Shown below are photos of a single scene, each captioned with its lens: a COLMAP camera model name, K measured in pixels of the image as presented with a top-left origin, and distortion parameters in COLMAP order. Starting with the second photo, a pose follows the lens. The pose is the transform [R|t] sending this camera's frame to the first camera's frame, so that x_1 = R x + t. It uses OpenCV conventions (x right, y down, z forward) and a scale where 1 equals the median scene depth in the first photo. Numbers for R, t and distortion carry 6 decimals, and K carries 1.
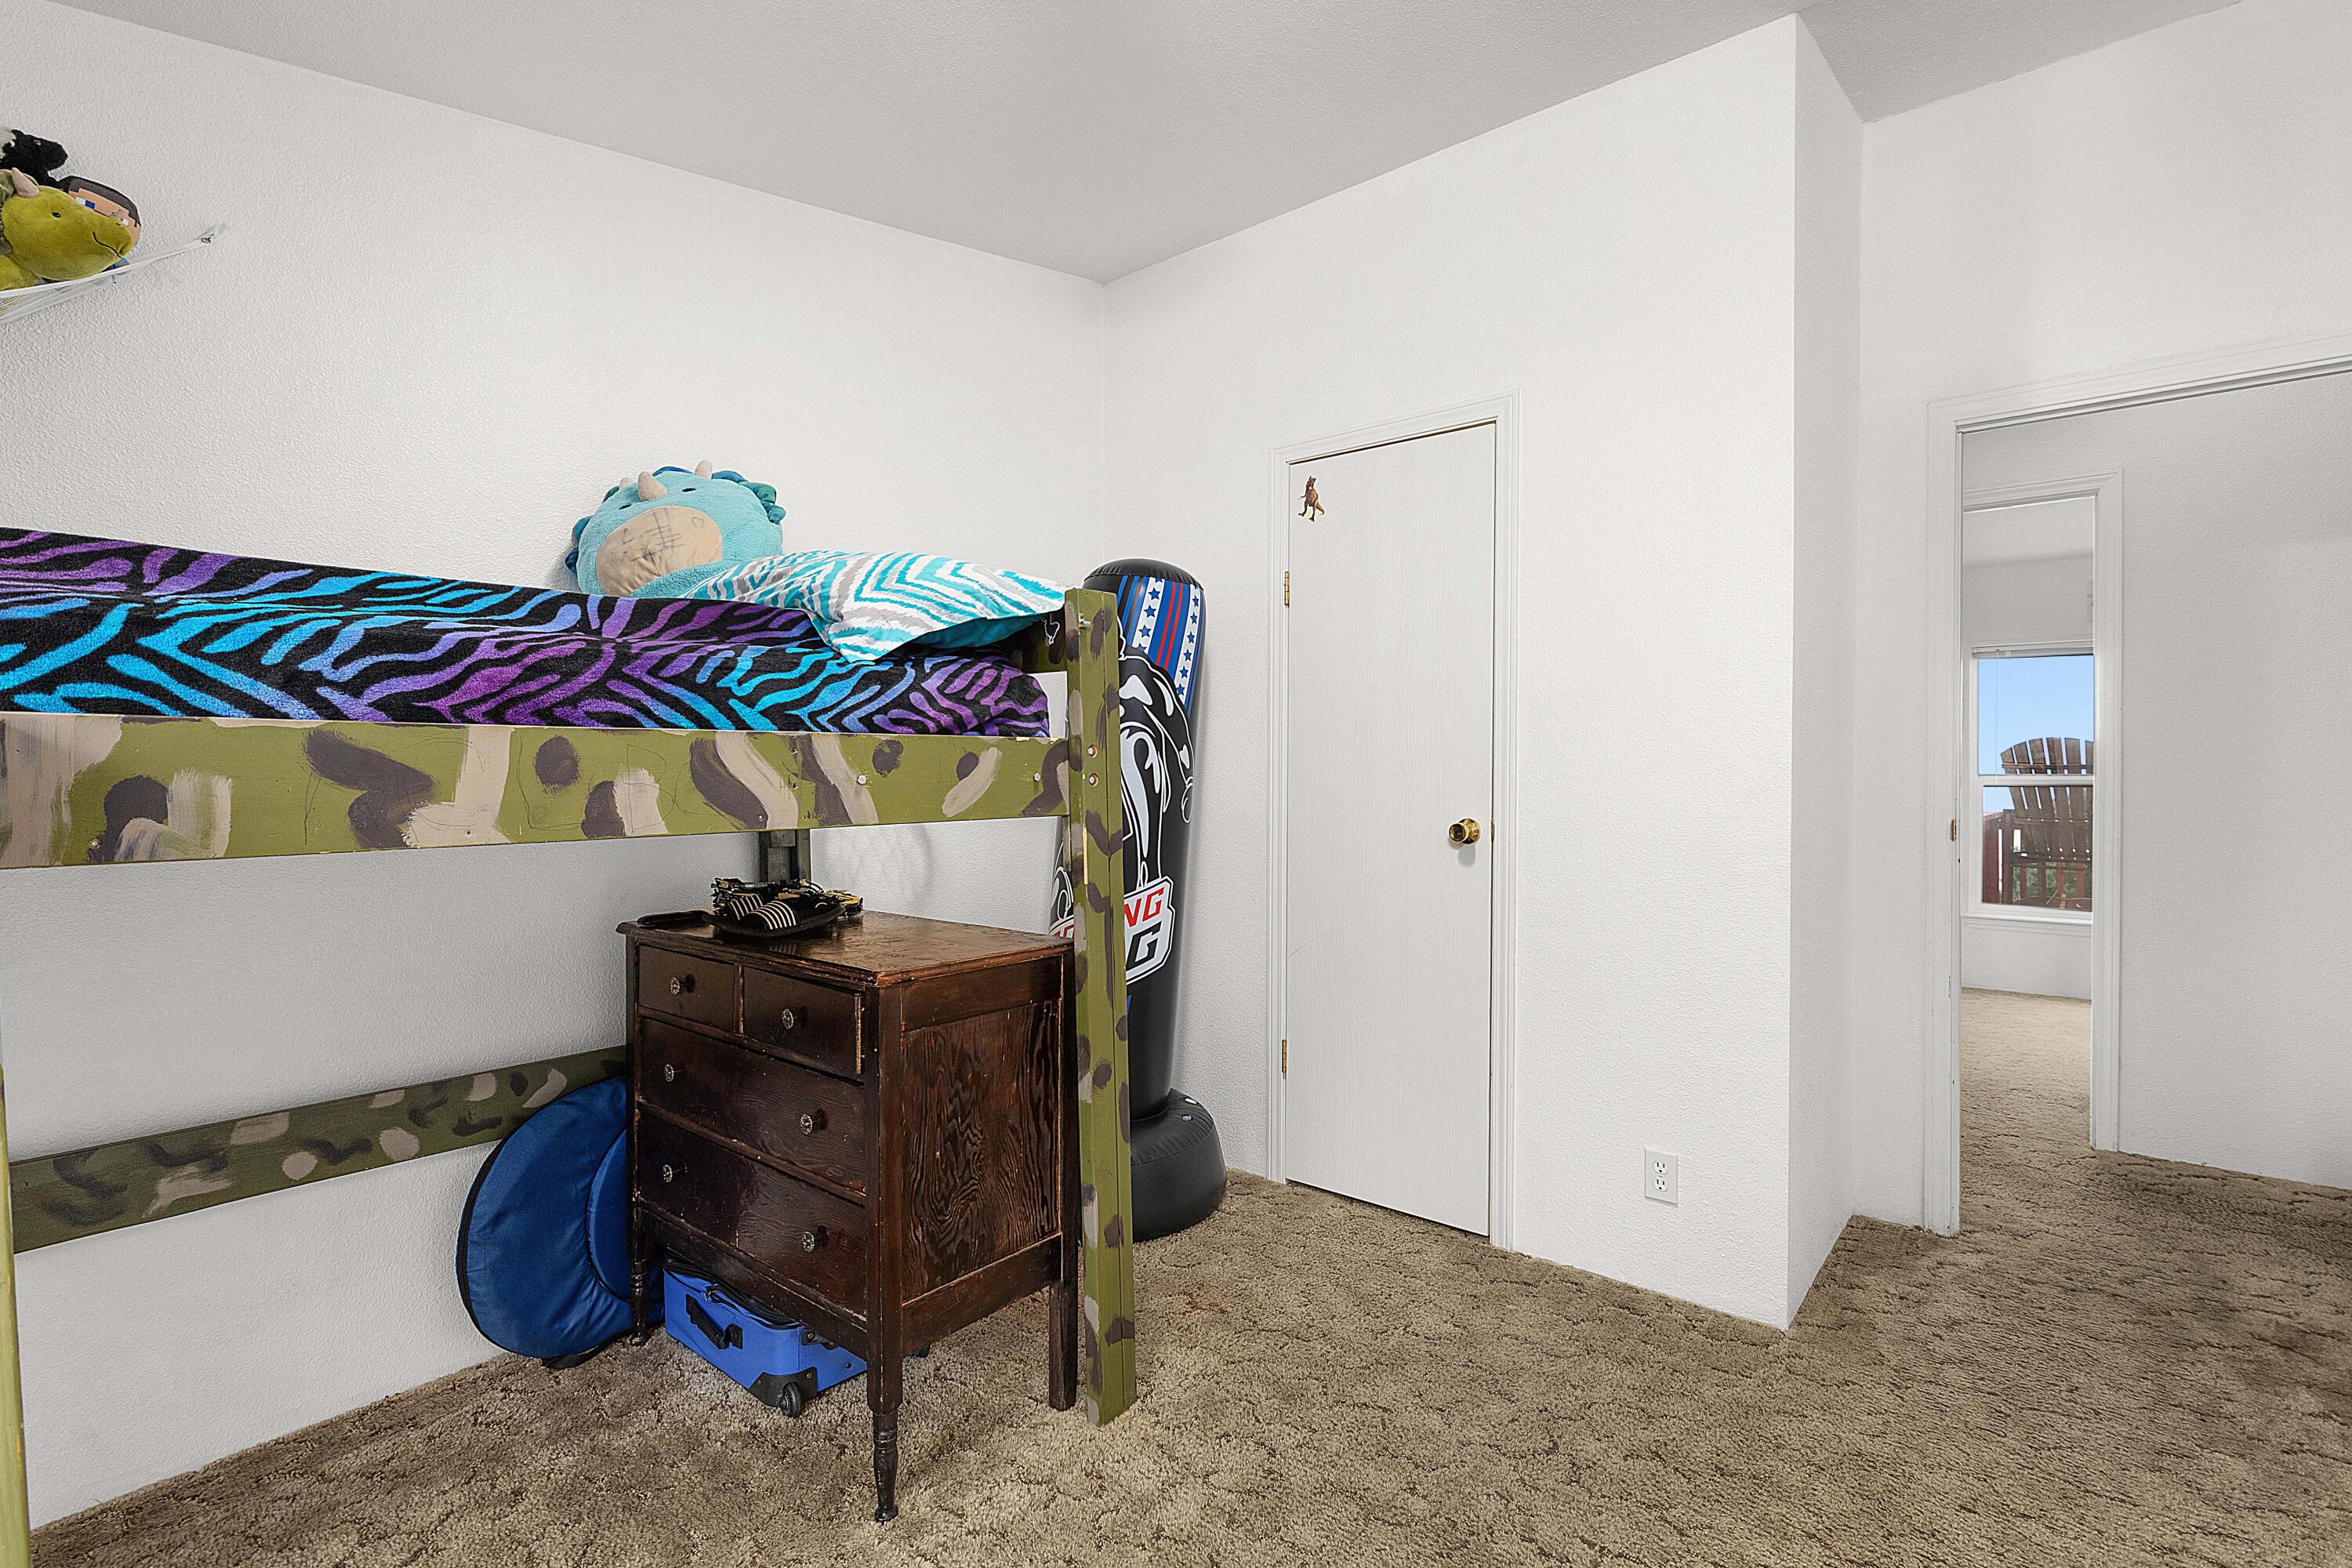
lens RADIAL K [[1107.6, 0, 1170.5], [0, 1107.6, 769.4], [0, 0, 1]] dist [0.005360, 0.000987]
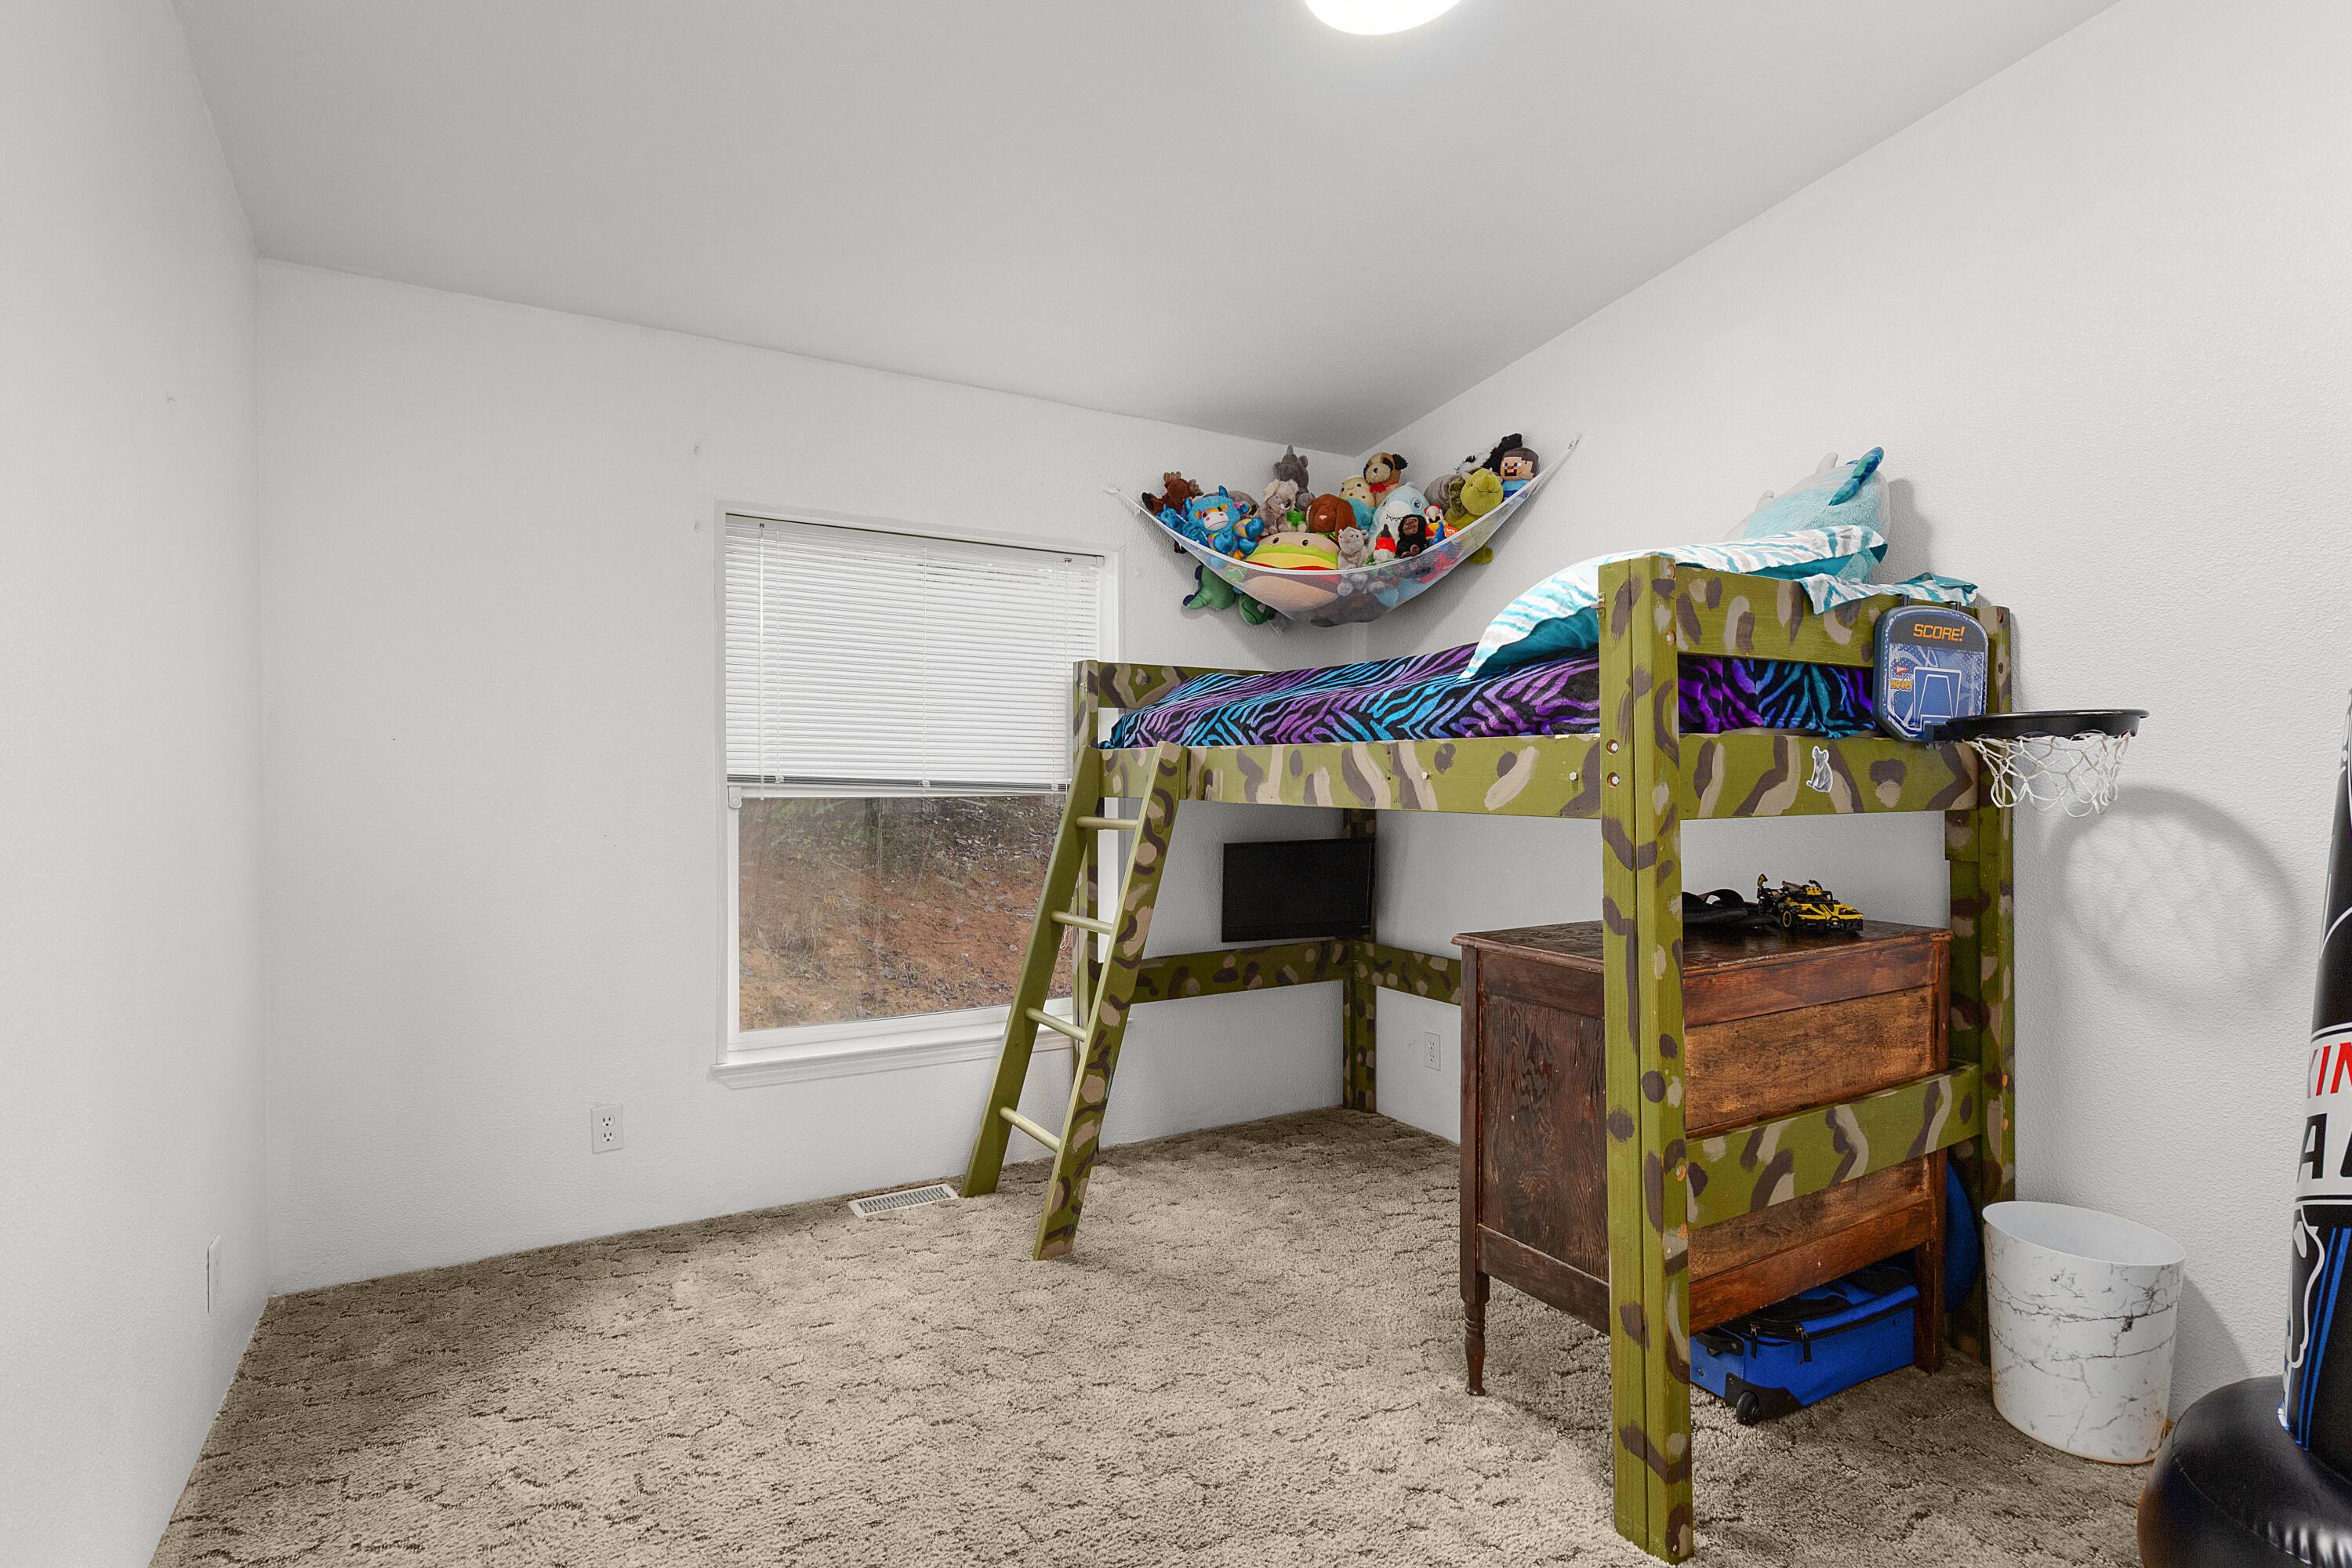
lens RADIAL K [[1139.4, 0, 1171.9], [0, 1139.4, 779.6], [0, 0, 1]] dist [-0.006669, -0.002214]
pose [[-0.338375, 0.011083, -0.940946, 1.057925], [-0.002286, 0.999918, 0.012599, -0.001942], [0.941009, 0.006415, -0.338321, 1.166691]]
